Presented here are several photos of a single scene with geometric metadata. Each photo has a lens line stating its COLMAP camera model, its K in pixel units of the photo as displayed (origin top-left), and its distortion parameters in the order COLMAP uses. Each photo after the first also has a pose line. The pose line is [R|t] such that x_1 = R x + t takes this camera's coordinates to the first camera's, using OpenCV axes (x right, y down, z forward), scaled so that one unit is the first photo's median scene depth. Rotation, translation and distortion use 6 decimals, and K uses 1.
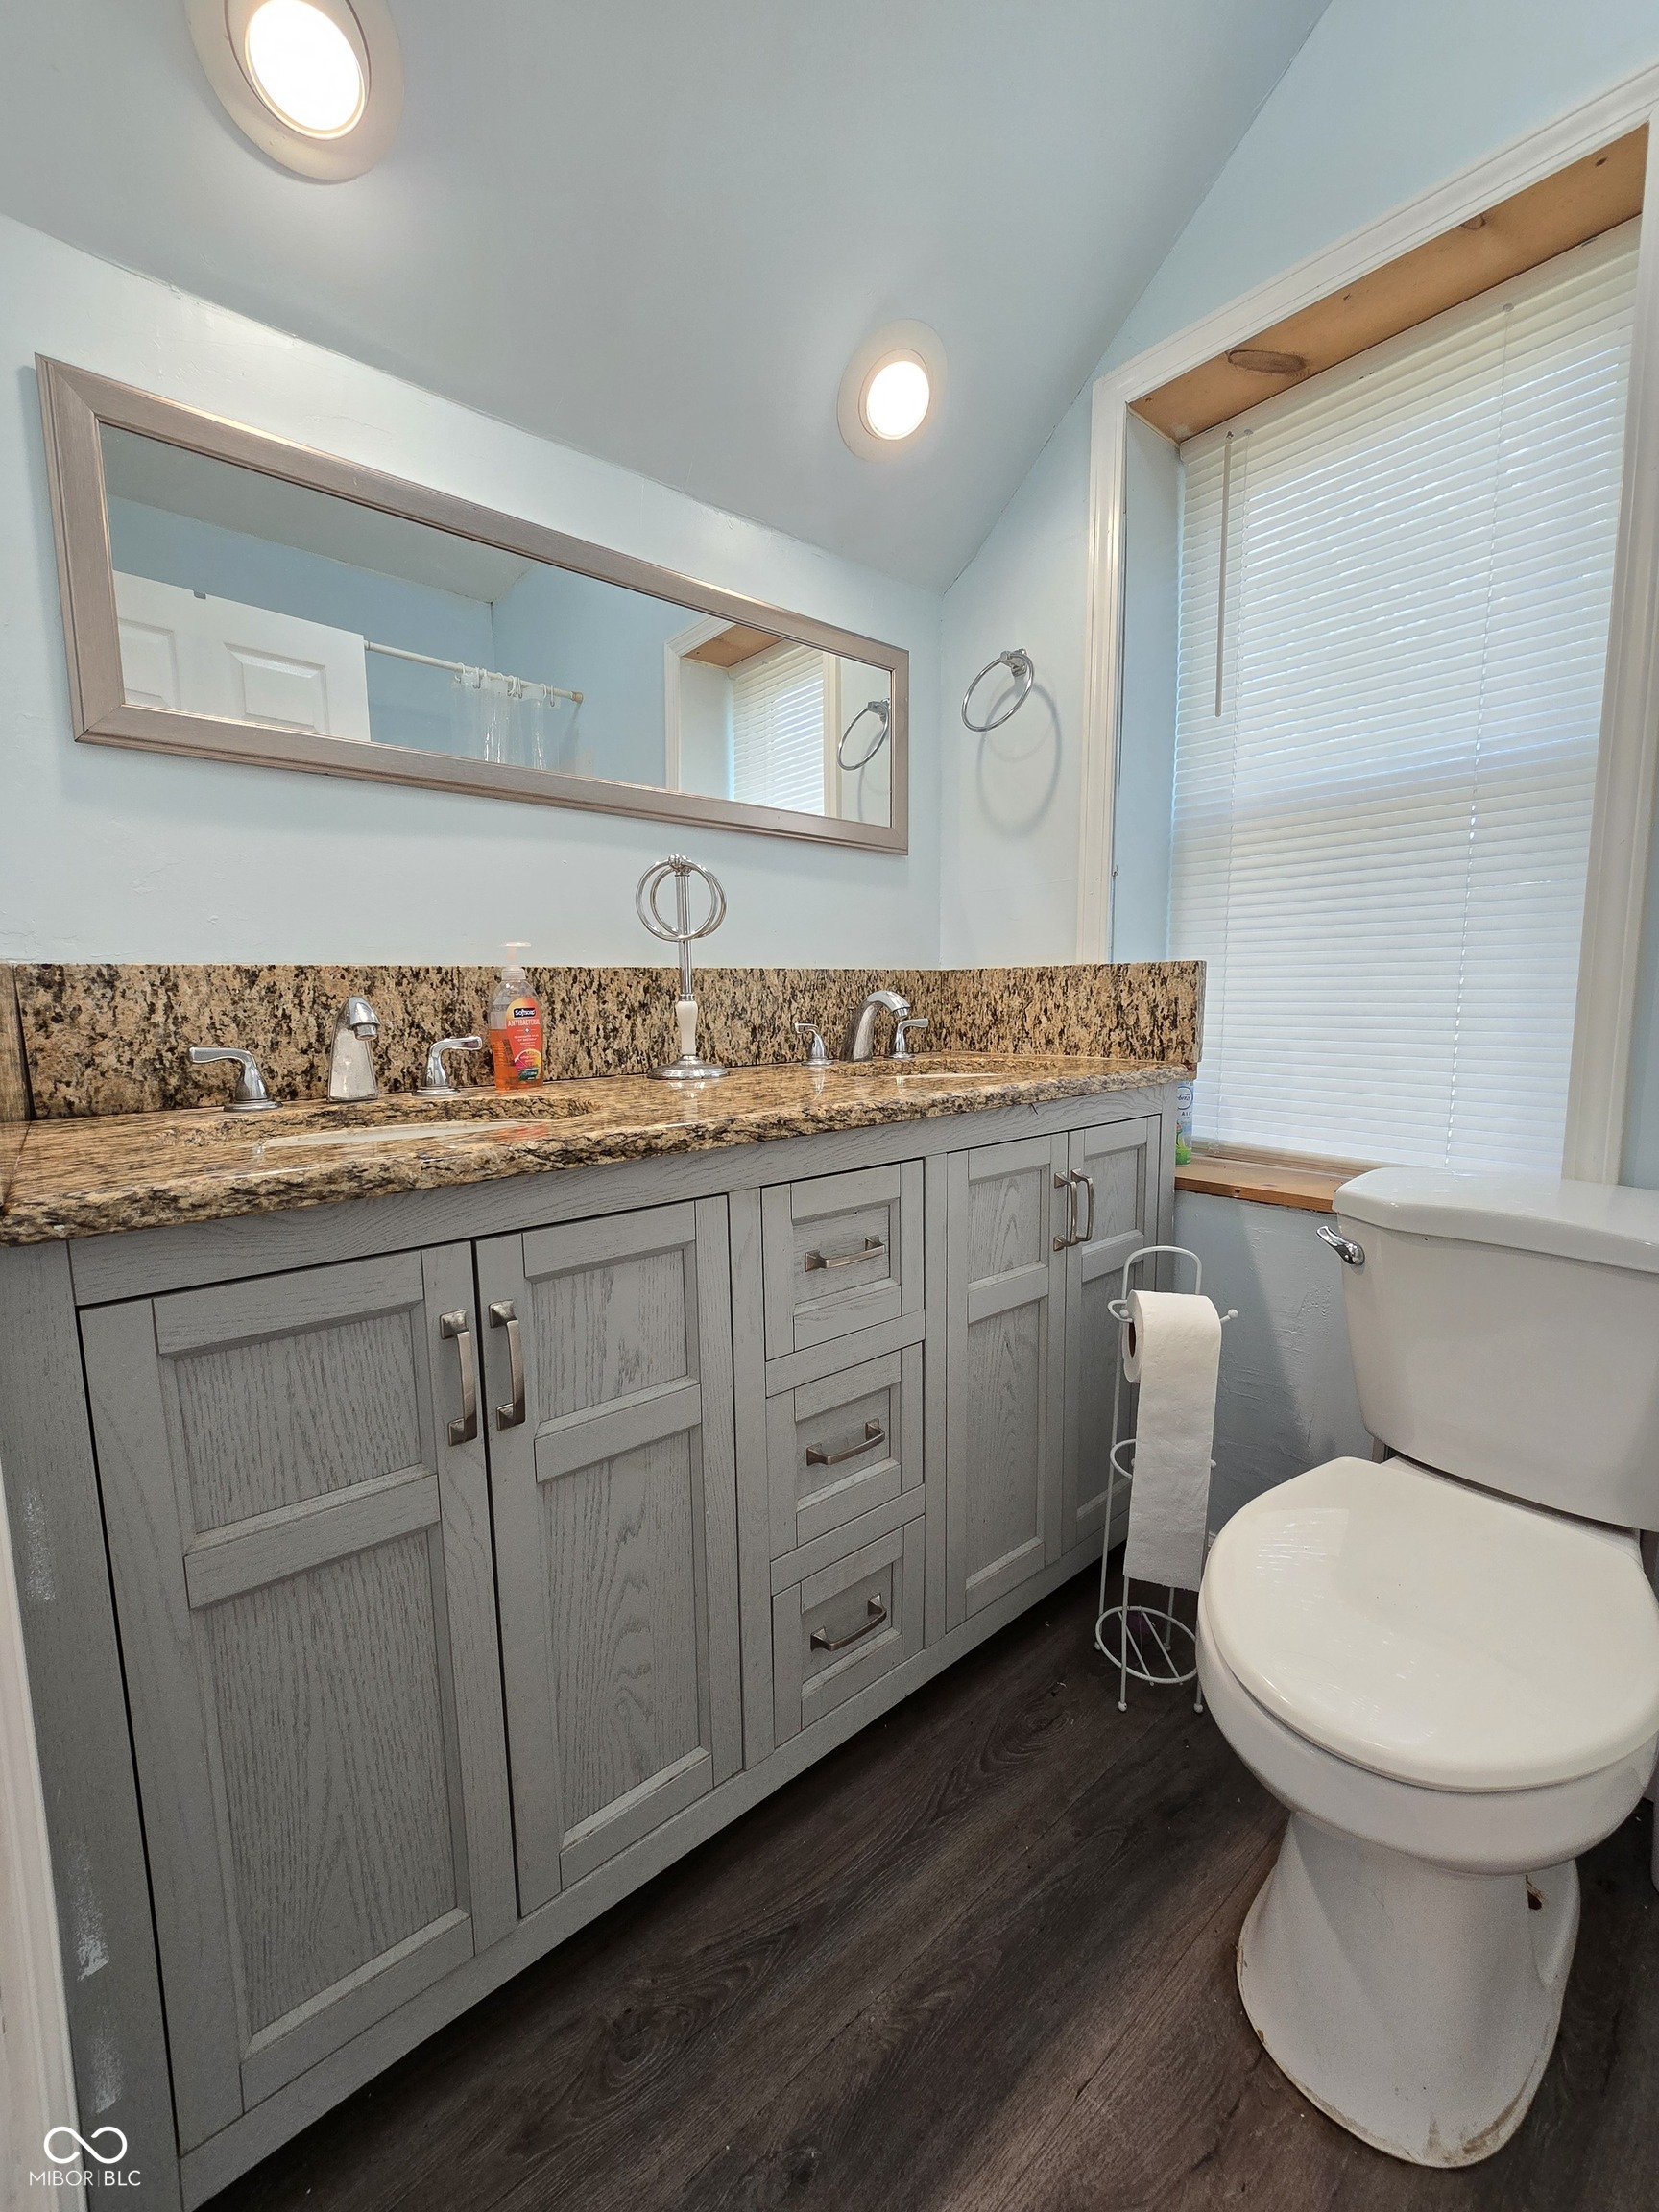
lens RADIAL K [[906.2, 0, 829.5], [0, 906.2, 1106.0], [0, 0, 1]] dist [-0.002833, -0.002300]
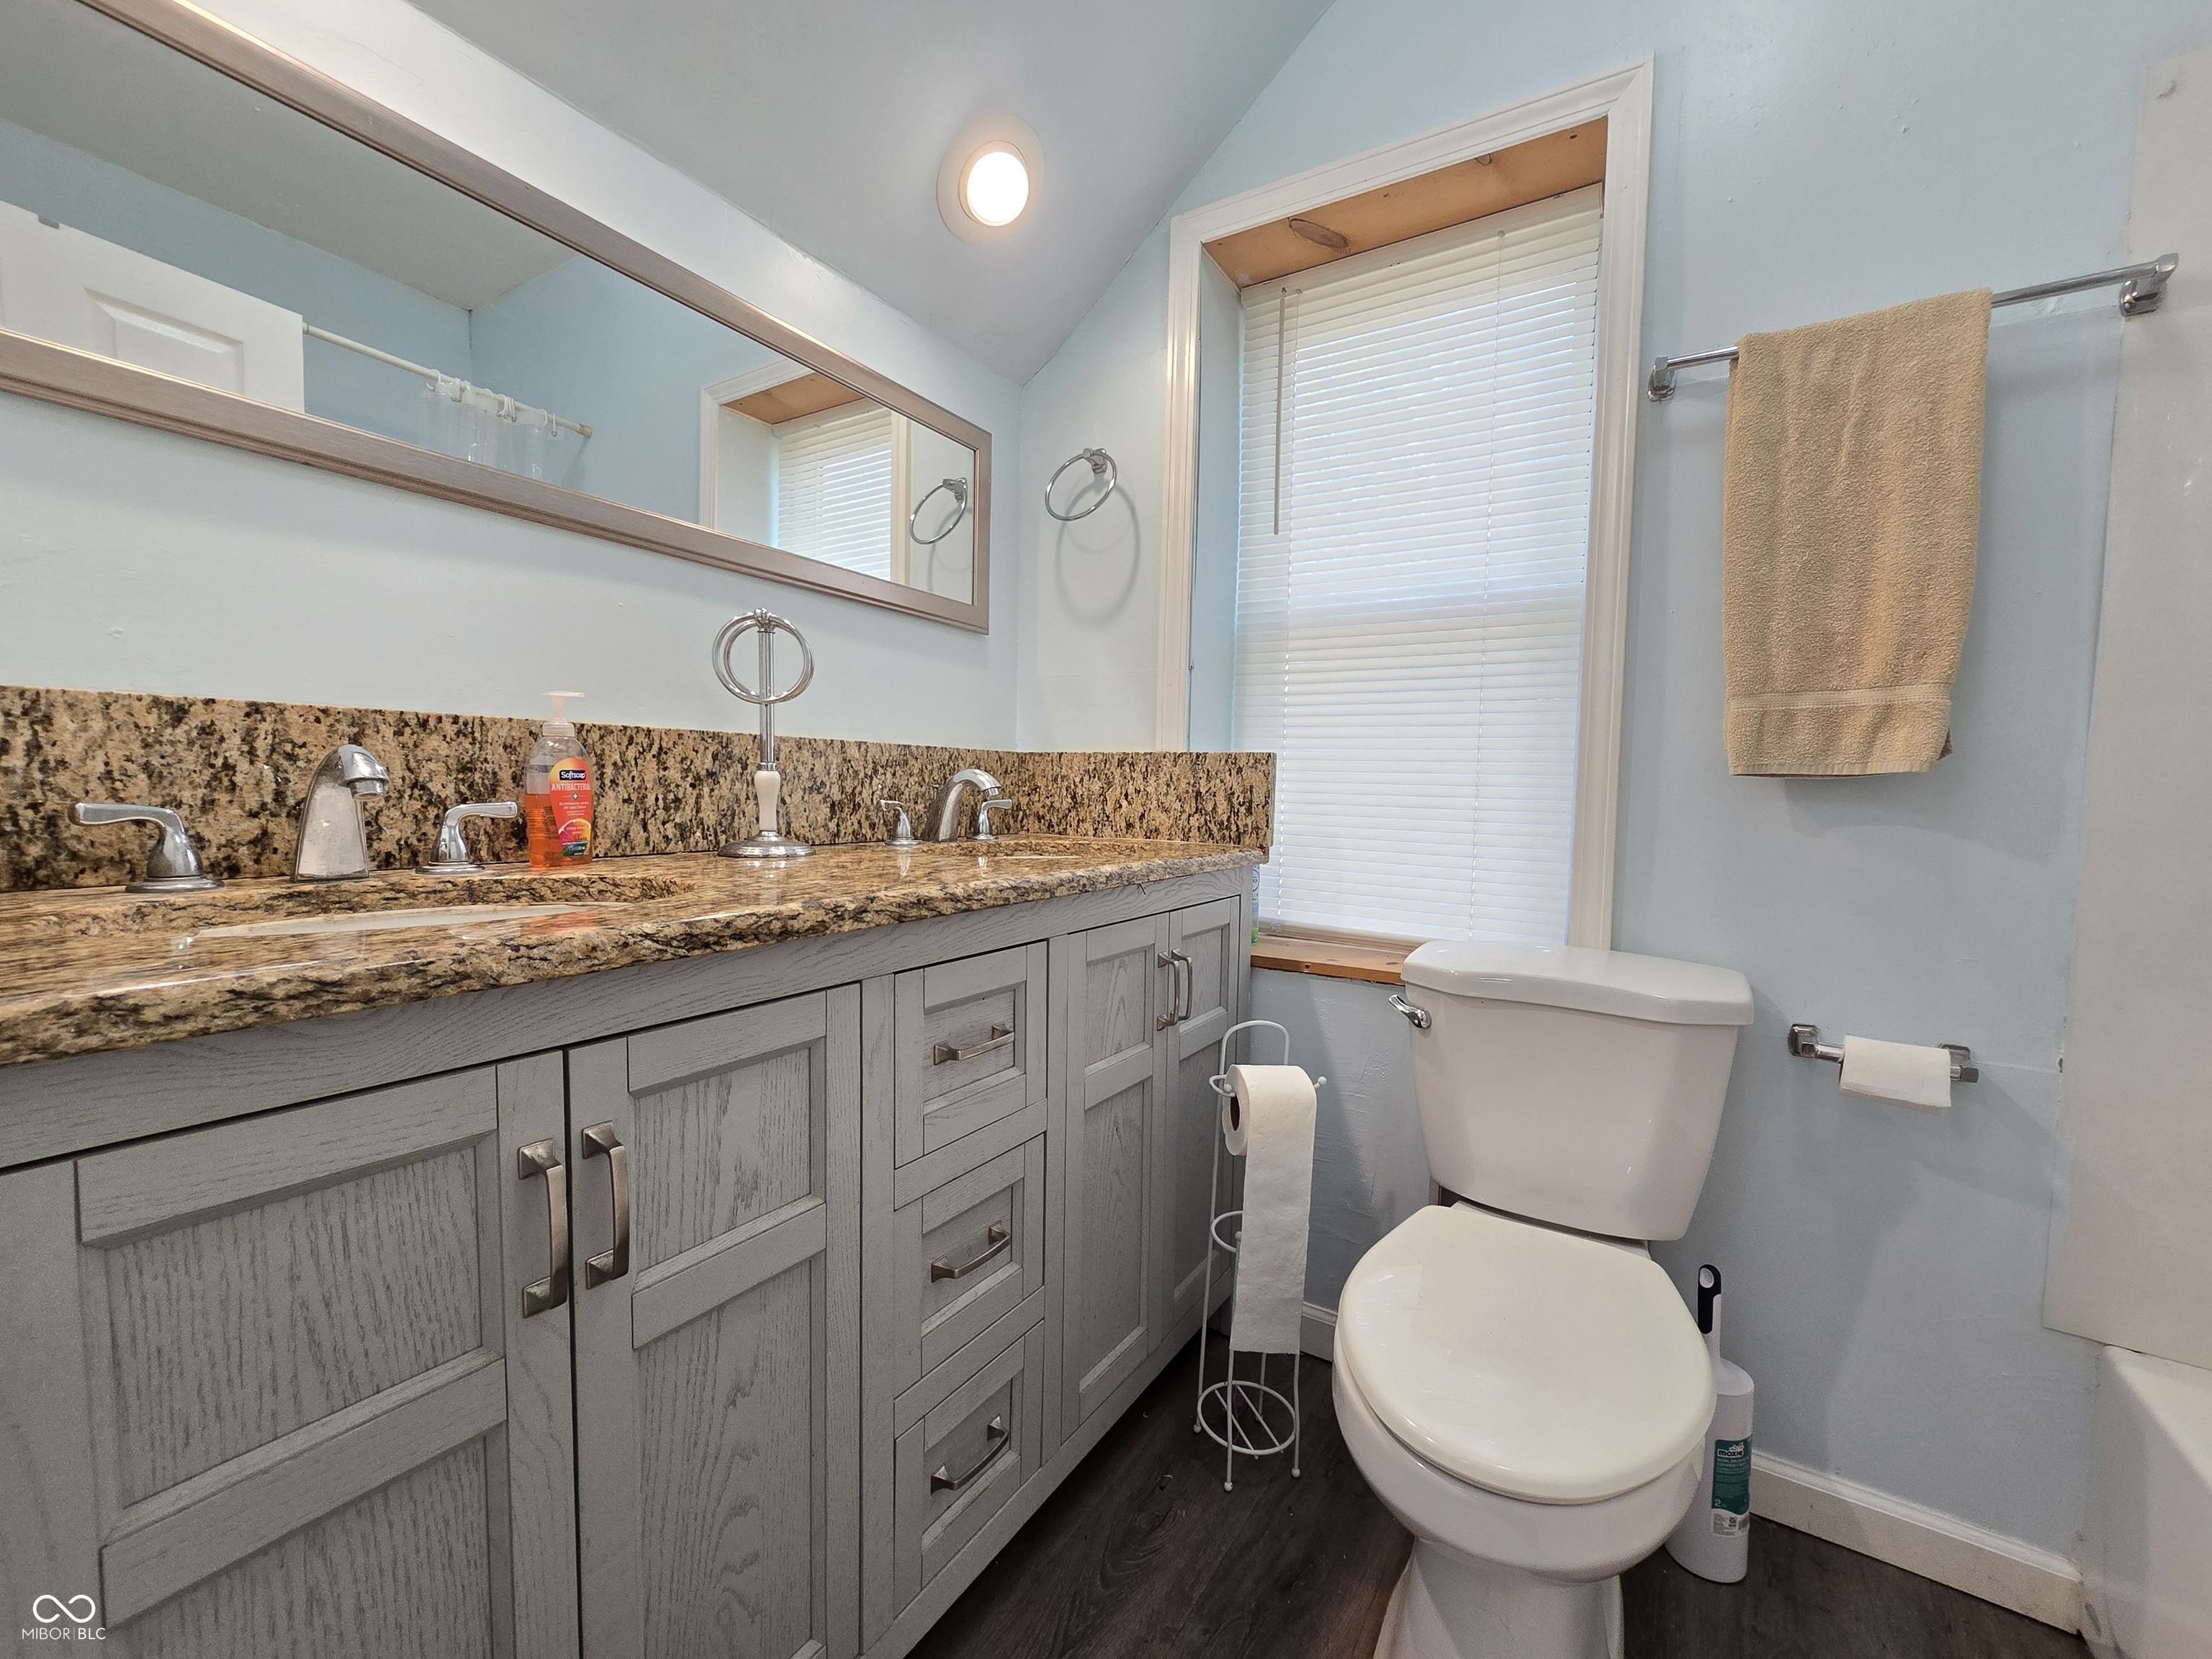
lens RADIAL K [[899.9, 0, 1108.5], [0, 899.9, 842.0], [0, 0, 1]] dist [-0.006484, 0.001074]
pose [[0.948929, 0.014510, 0.315157, -0.136647], [0.004694, 0.998182, -0.060089, 0.011499], [-0.315456, 0.058499, 0.947135, 0.063823]]
